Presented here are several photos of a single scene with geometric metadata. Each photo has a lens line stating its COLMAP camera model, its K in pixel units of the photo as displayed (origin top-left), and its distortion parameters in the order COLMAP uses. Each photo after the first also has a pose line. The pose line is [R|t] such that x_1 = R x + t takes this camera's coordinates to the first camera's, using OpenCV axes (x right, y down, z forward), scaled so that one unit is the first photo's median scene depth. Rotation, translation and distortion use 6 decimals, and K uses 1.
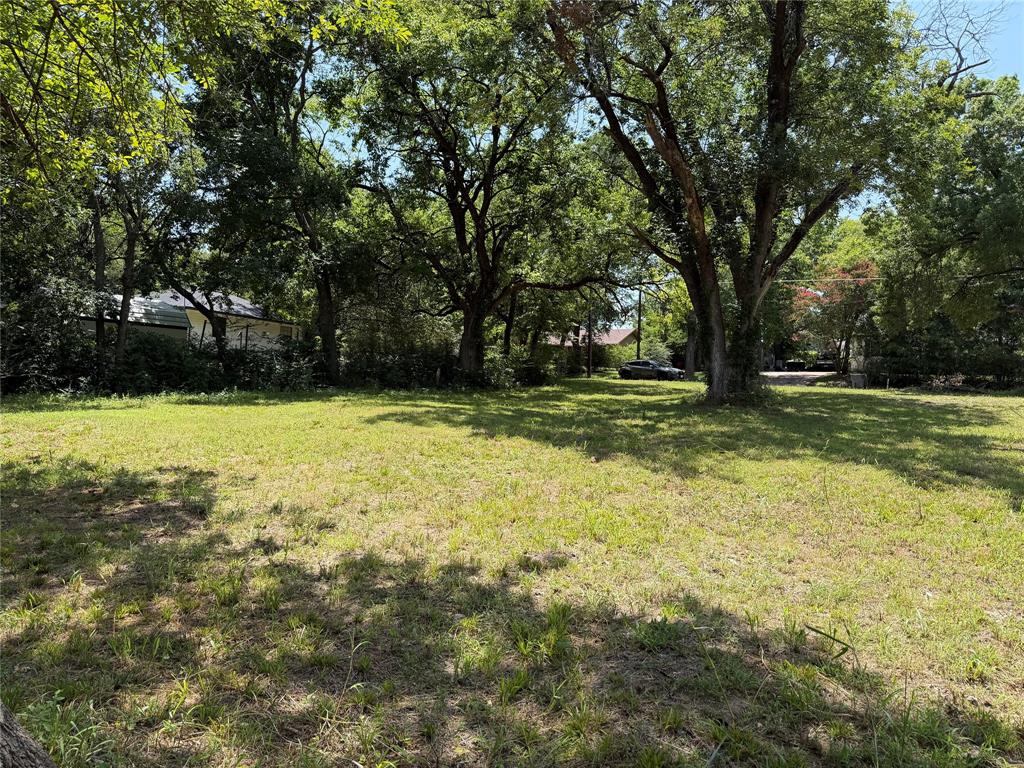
lens RADIAL K [[690.8, 0, 516.9], [0, 690.8, 392.8], [0, 0, 1]] dist [0.009275, -0.050217]
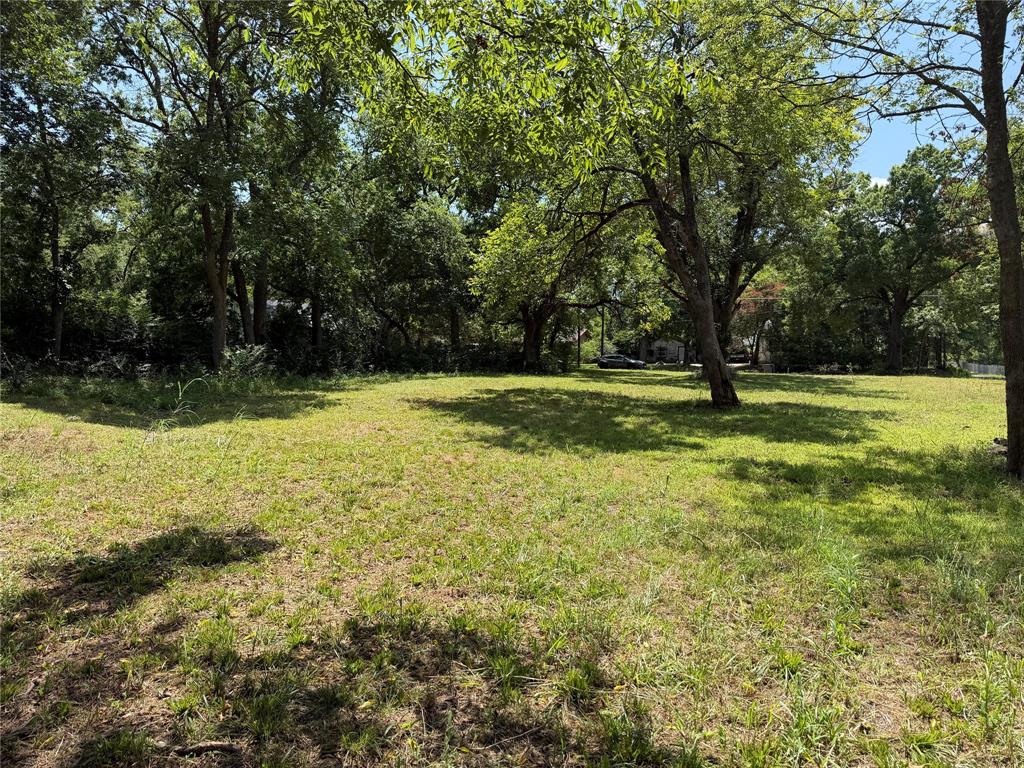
lens RADIAL K [[690.8, 0, 509.1], [0, 690.8, 396.6], [0, 0, 1]] dist [0.009275, -0.050217]
pose [[0.991862, -0.011159, 0.126826, -0.386981], [0.009651, 0.999875, 0.012495, 0.029502], [-0.126950, -0.011169, 0.991846, -0.612059]]
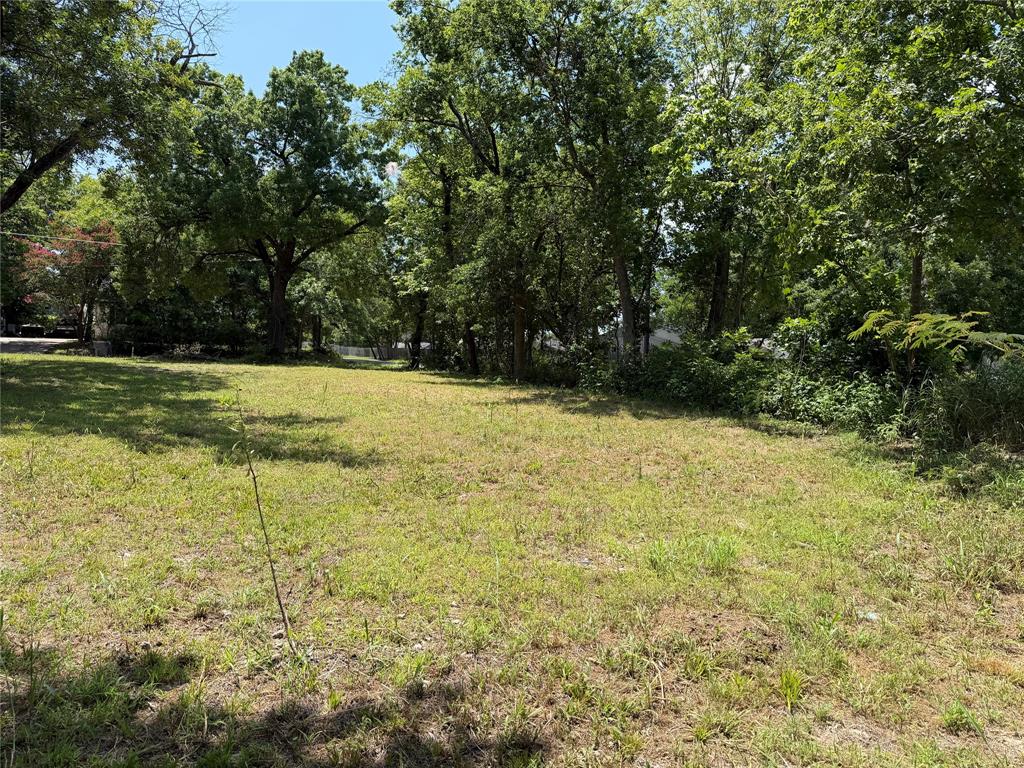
lens RADIAL K [[690.8, 0, 508.2], [0, 690.8, 394.0], [0, 0, 1]] dist [0.009275, -0.050217]
pose [[0.553062, -0.041348, 0.832113, 0.011744], [0.001714, 0.998822, 0.048492, 0.000589], [-0.833138, -0.025393, 0.552482, -0.007741]]
